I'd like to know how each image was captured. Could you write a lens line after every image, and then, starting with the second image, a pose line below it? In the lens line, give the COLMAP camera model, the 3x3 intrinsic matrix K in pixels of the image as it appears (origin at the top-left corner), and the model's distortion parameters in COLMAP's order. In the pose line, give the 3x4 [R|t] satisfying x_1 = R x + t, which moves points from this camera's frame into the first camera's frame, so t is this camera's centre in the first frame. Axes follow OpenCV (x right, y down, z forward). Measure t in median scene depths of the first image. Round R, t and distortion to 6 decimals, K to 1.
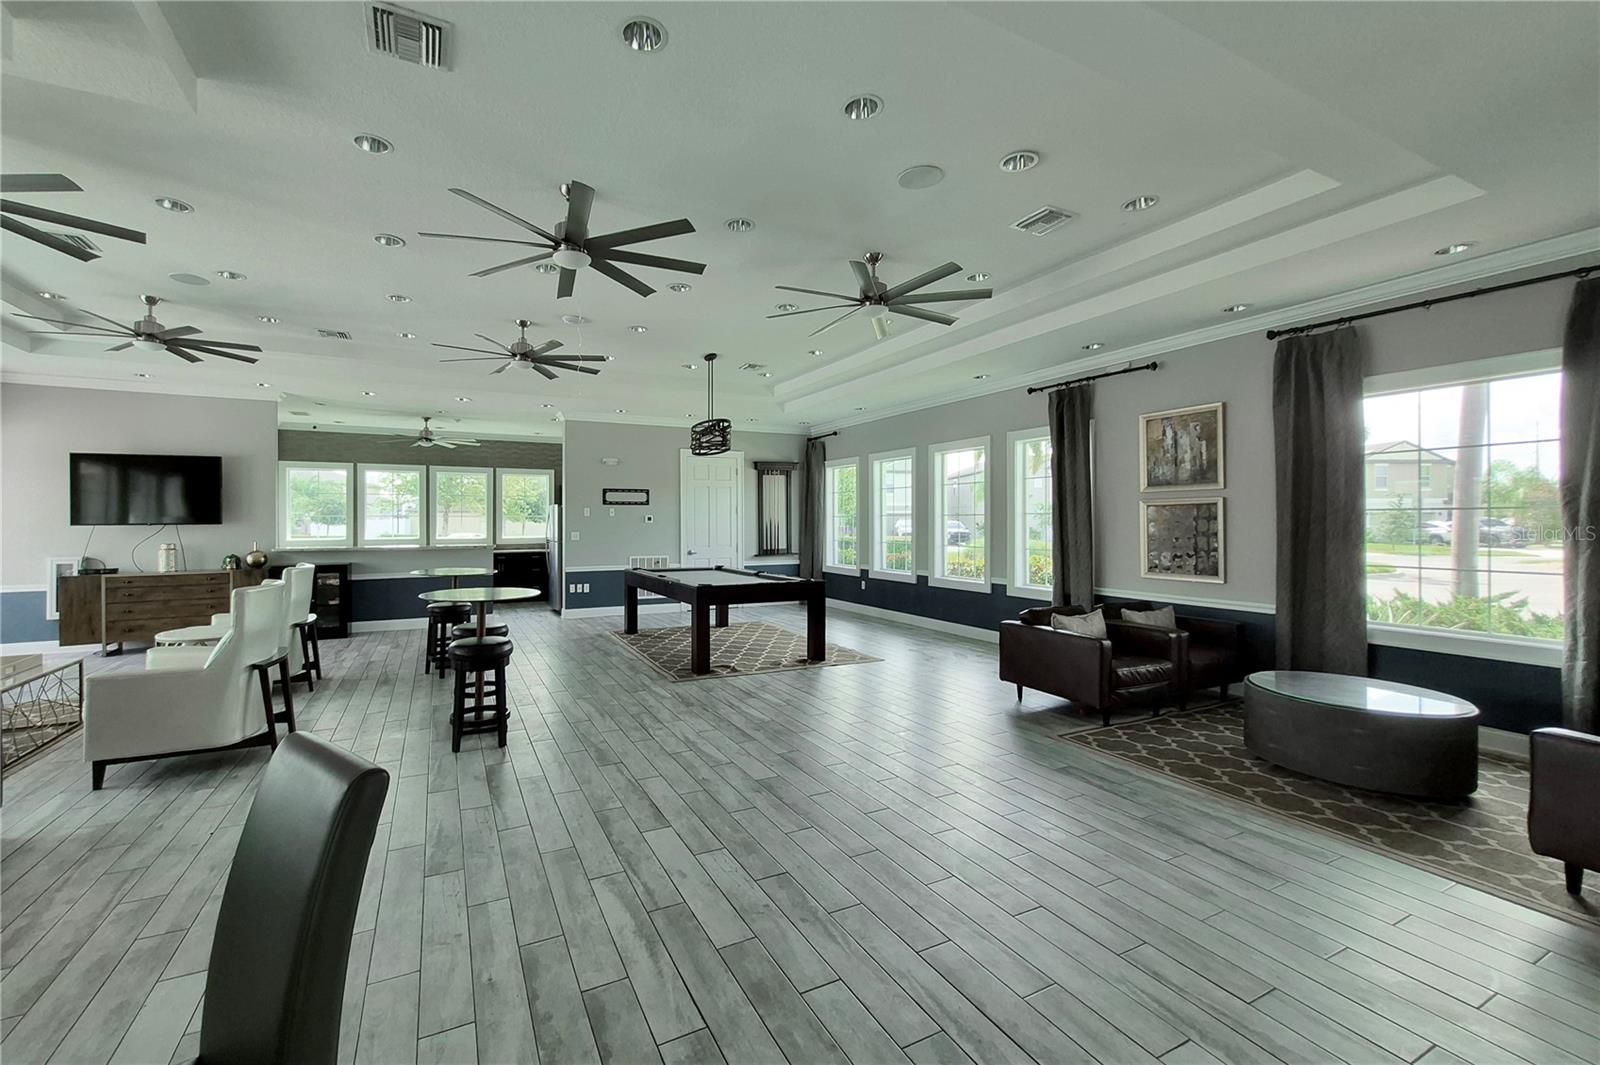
lens RADIAL K [[623.9, 0, 800.0], [0, 623.9, 505.7], [0, 0, 1]] dist [0.000224, 0.000005]
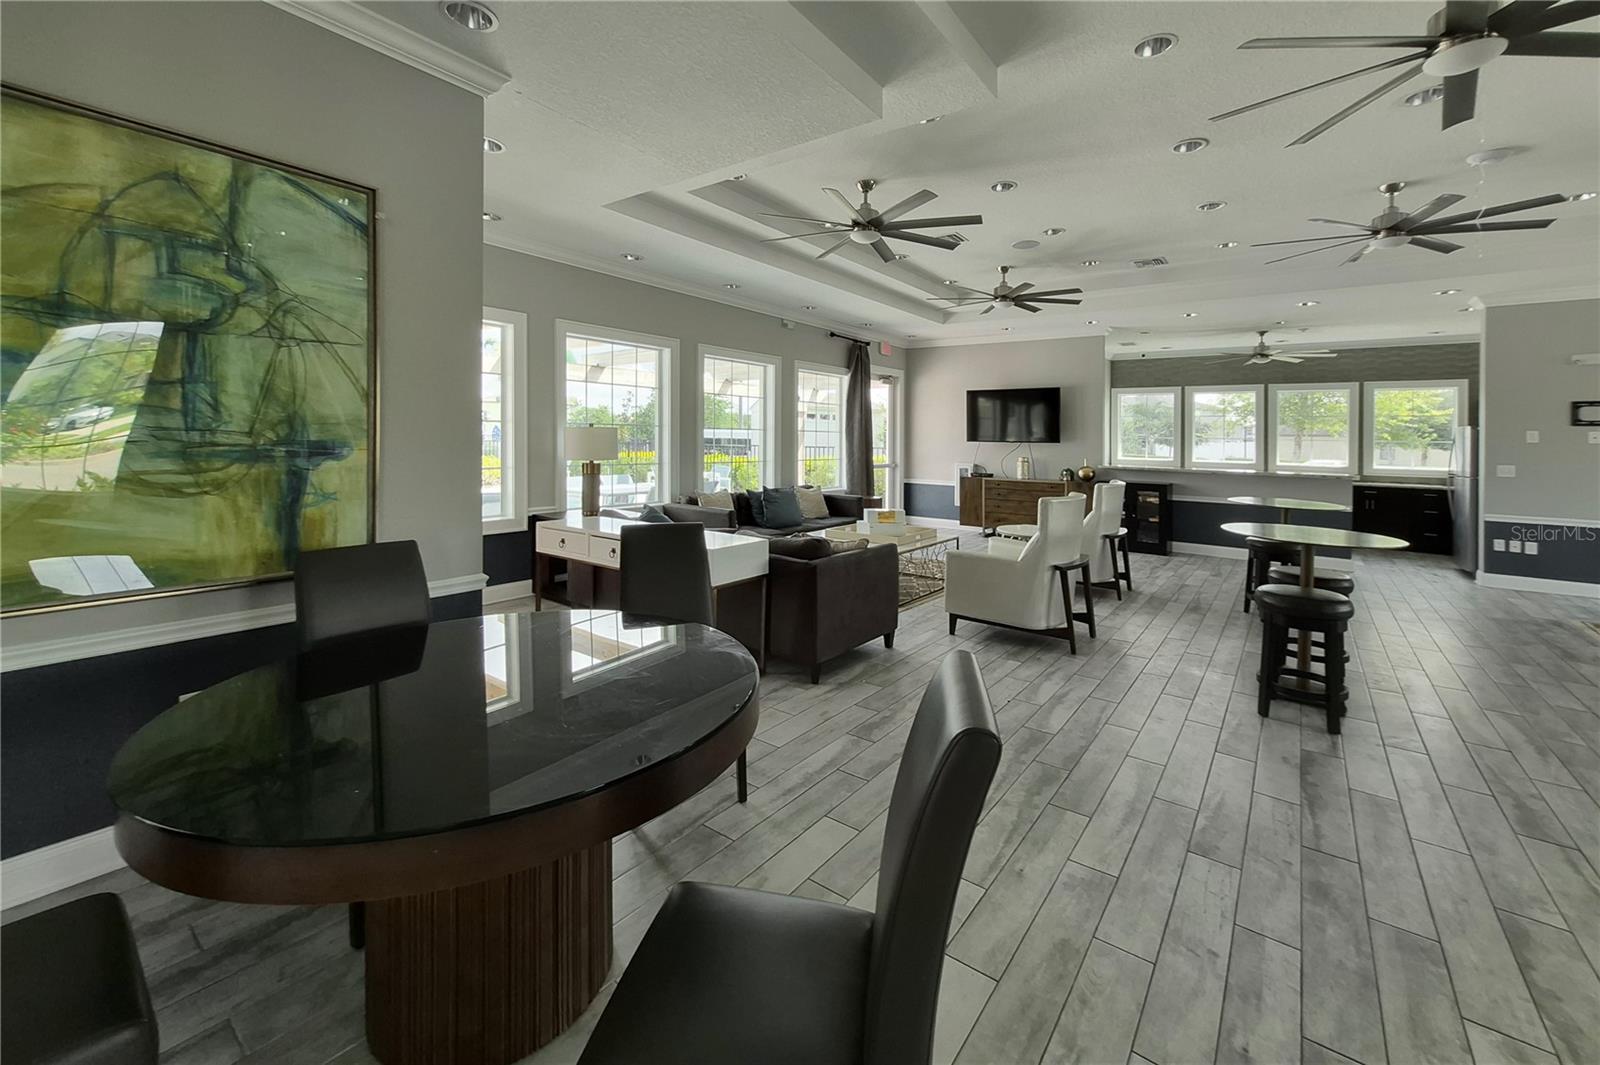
lens RADIAL K [[608.1, 0, 798.3], [0, 608.1, 435.5], [0, 0, 1]] dist [0.001527, 0.000191]
pose [[0.351808, 0.006460, -0.936050, -0.001155], [0.003288, 0.999961, 0.008137, 0.004026], [0.936066, -0.005940, 0.351773, 0.104845]]
